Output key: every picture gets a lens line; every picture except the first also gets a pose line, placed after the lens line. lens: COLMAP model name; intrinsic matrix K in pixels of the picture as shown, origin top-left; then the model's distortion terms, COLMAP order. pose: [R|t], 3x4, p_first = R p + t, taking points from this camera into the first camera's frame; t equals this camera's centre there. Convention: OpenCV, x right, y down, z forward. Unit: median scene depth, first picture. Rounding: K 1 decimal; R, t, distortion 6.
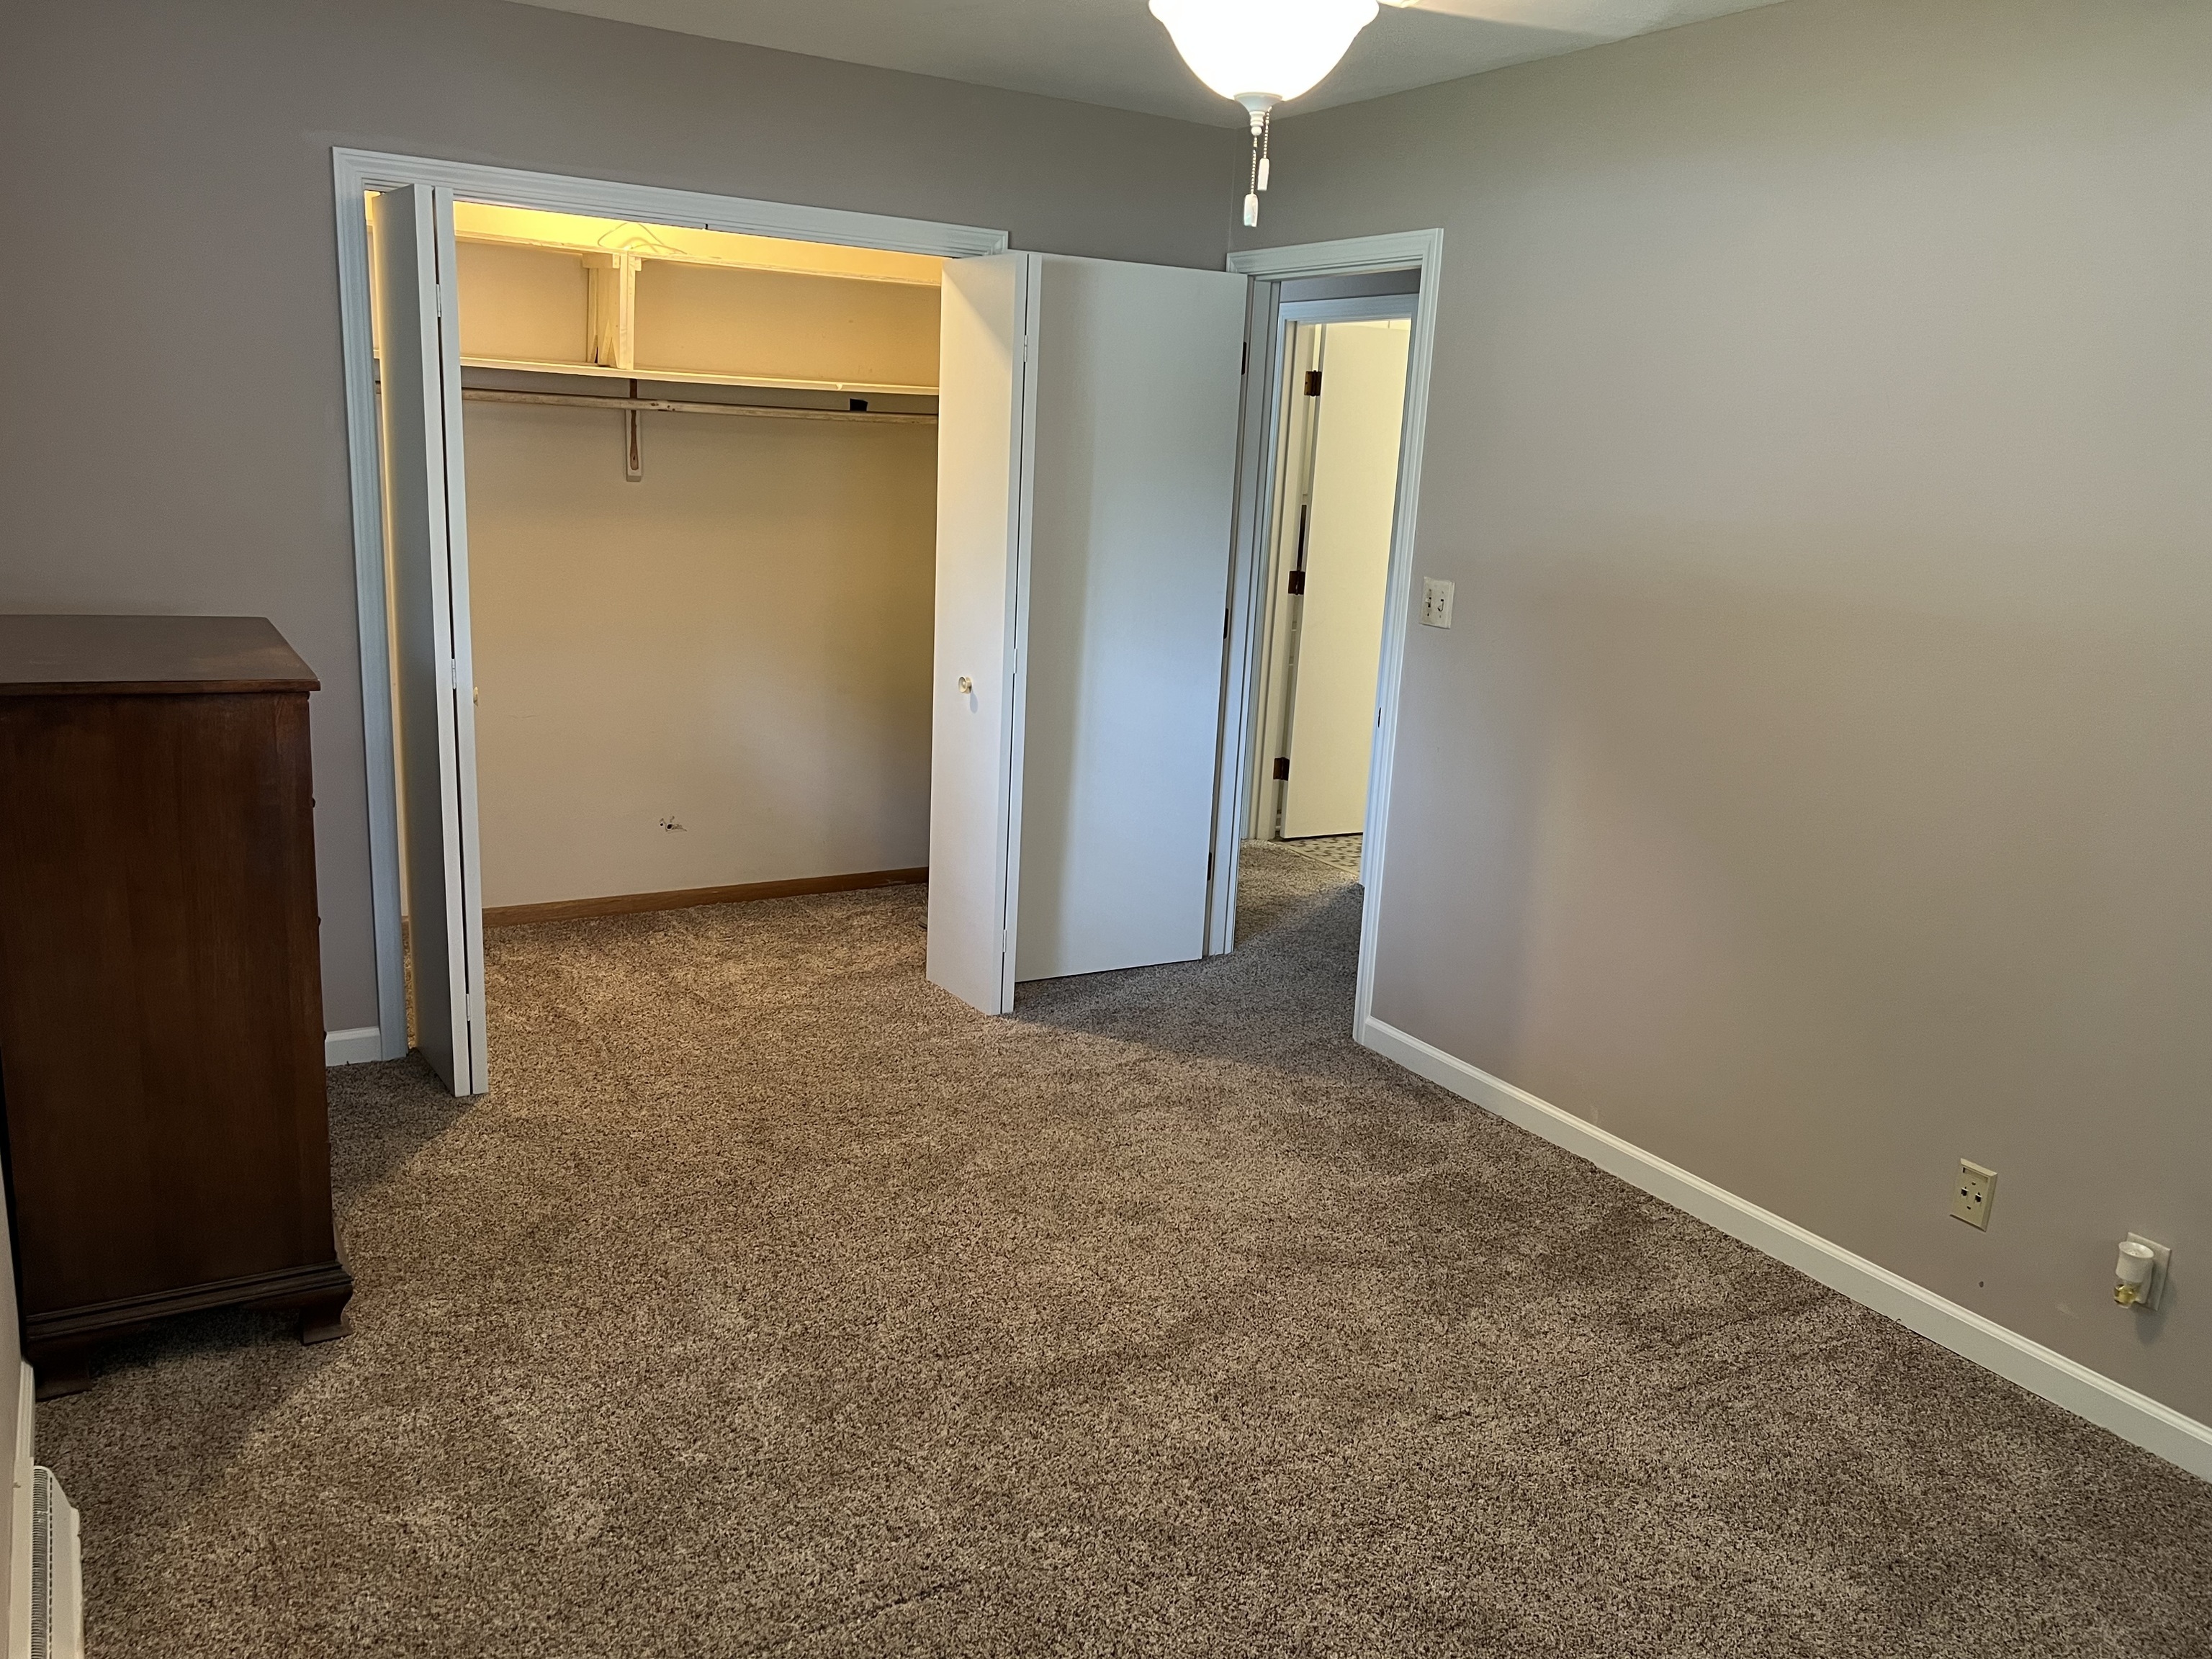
lens RADIAL K [[1690.5, 0, 1106.9], [0, 1690.5, 809.3], [0, 0, 1]] dist [0.042295, -0.004642]
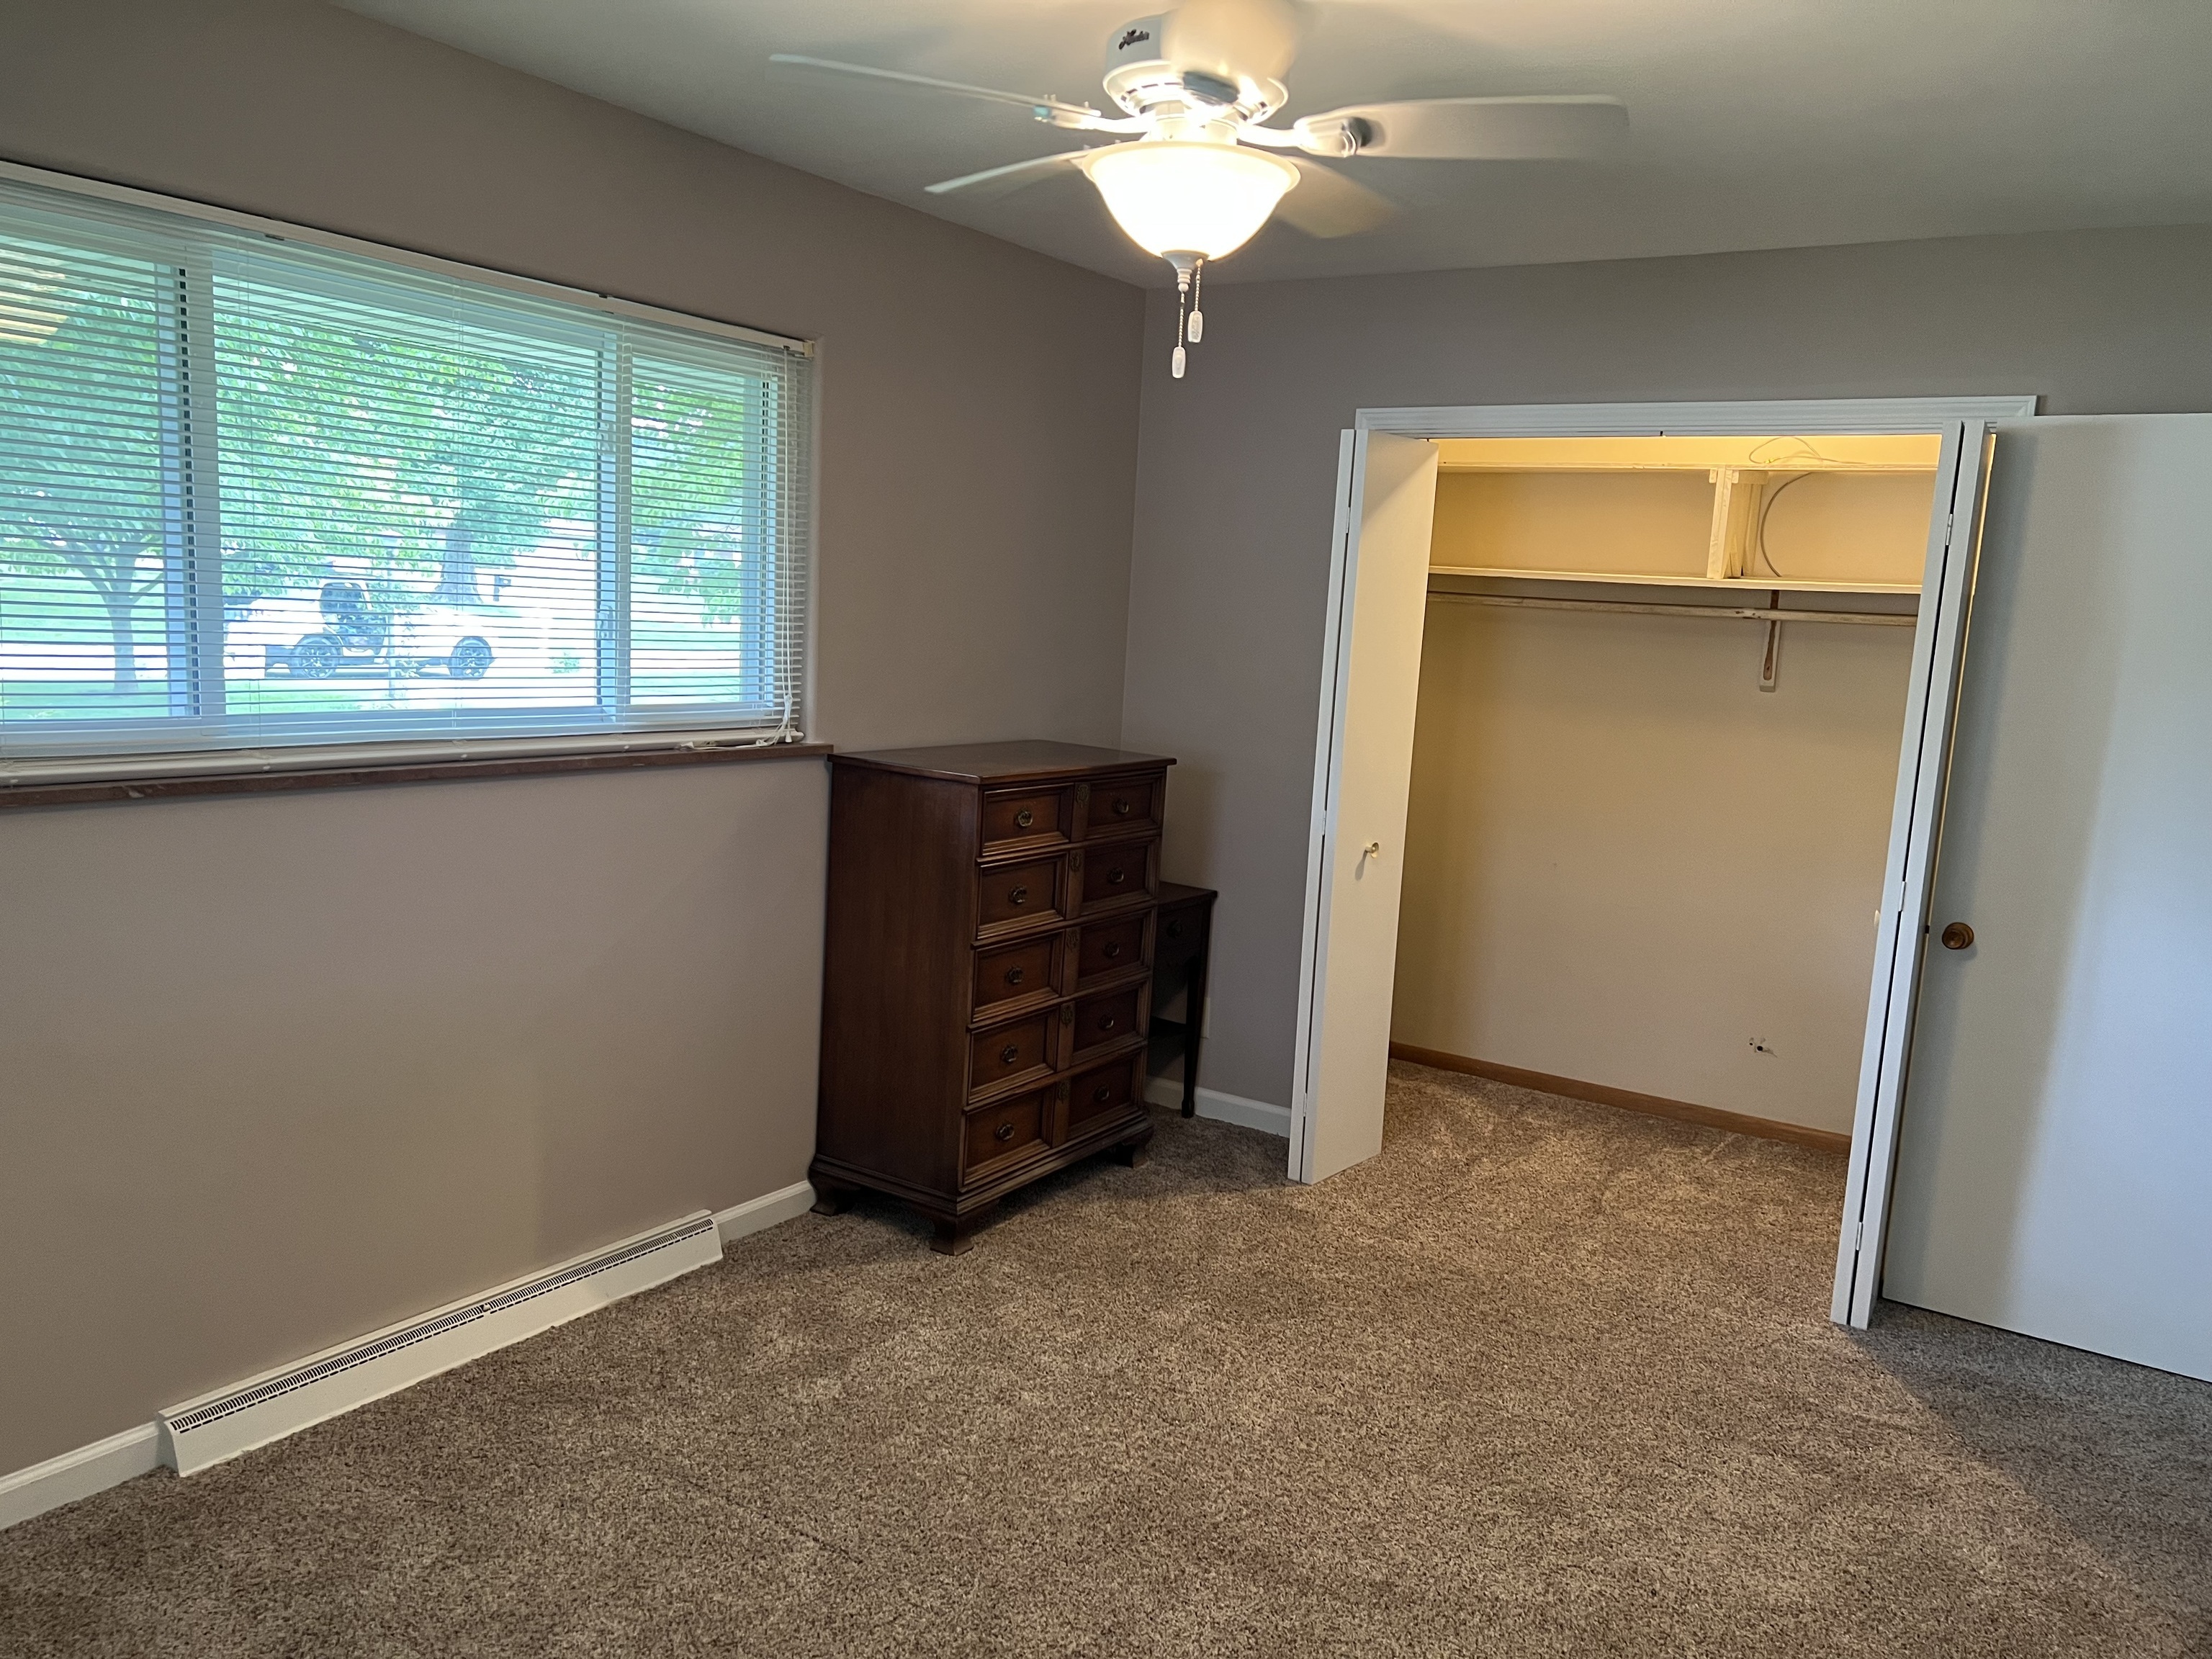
lens RADIAL K [[1664.9, 0, 1106.0], [0, 1664.9, 829.5], [0, 0, 1]] dist [0.048039, -0.057954]
pose [[0.445338, 0.104306, -0.889266, 0.502494], [-0.225297, 0.974289, 0.001451, -0.035368], [0.866553, 0.199703, 0.457388, 0.282930]]
